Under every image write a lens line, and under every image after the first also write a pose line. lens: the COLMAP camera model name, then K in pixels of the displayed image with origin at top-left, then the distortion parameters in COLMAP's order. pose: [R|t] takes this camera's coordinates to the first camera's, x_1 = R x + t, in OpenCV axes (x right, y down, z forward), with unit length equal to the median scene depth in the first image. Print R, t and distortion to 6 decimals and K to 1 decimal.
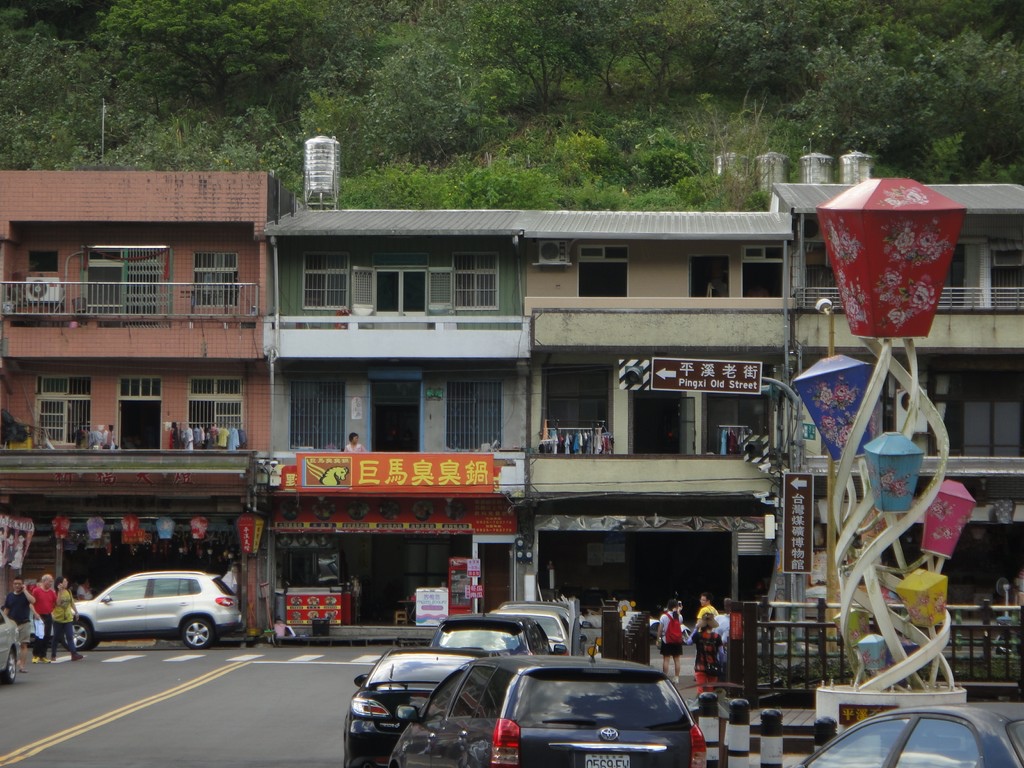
lens RADIAL K [[3115.5, 0, 510.4], [0, 3115.5, 385.6], [0, 0, 1]] dist [0.265471, 0.000000]
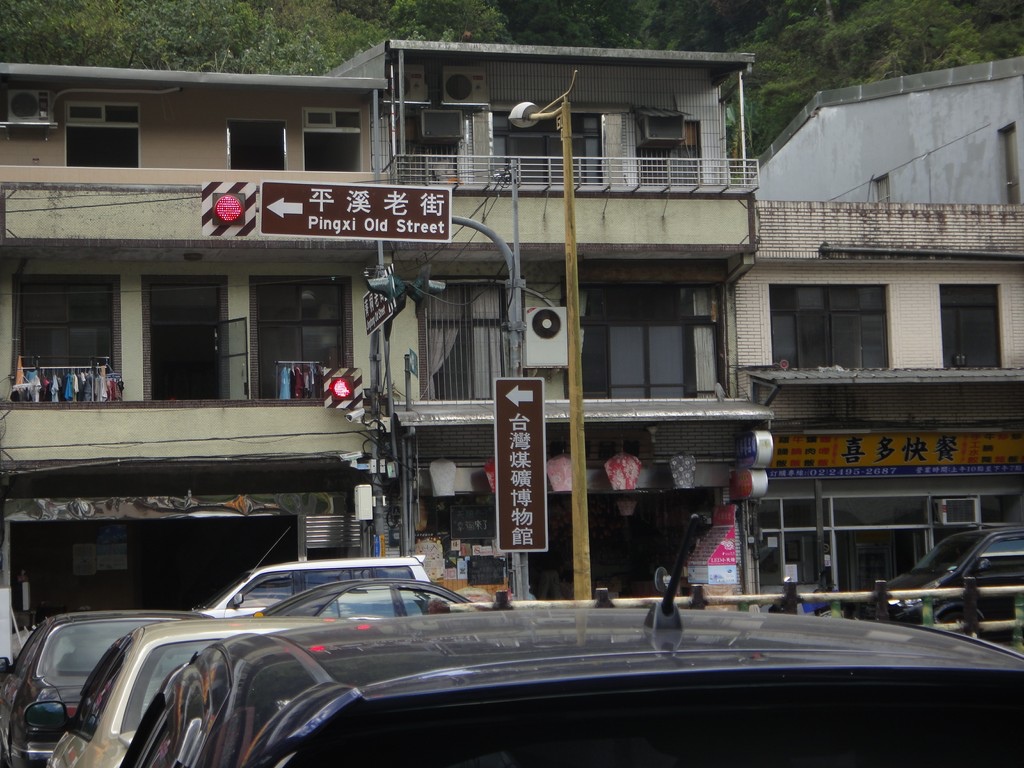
lens RADIAL K [[2066.8, 0, 510.8], [0, 2066.8, 375.0], [0, 0, 1]] dist [-0.017368, 0.000000]
pose [[0.955564, -0.006163, 0.294720, -0.018996], [0.022274, 0.998433, -0.051337, 0.040934], [-0.293942, 0.055620, 0.954204, 0.553237]]
